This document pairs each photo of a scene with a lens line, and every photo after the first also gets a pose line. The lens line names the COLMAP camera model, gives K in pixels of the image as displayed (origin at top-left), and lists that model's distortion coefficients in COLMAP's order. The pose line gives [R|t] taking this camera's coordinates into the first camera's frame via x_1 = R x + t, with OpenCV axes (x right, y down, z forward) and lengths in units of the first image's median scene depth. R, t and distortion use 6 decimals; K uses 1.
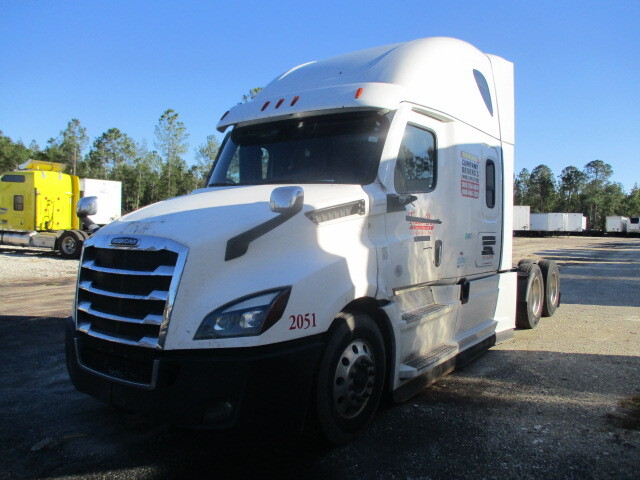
lens RADIAL K [[469.5, 0, 320.0], [0, 469.5, 240.0], [0, 0, 1]] dist [-0.034714, -0.000300]
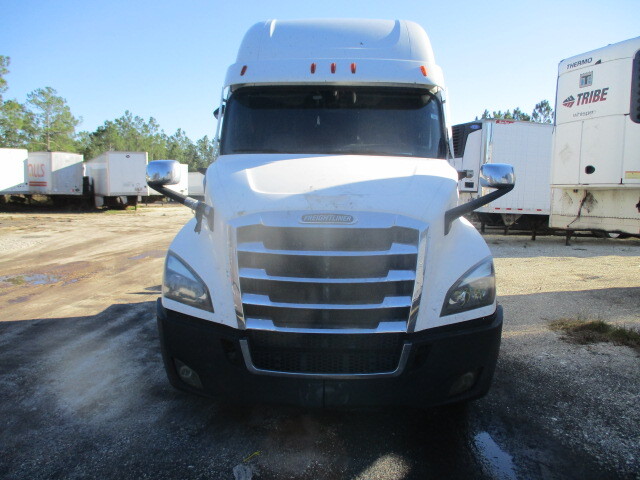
lens RADIAL K [[469.5, 0, 320.0], [0, 469.5, 240.0], [0, 0, 1]] dist [-0.034714, -0.000300]
pose [[0.866453, -0.047067, 0.497035, -0.887418], [0.012105, 0.997234, 0.073331, -0.021853], [-0.499112, -0.057521, 0.864626, 0.257427]]
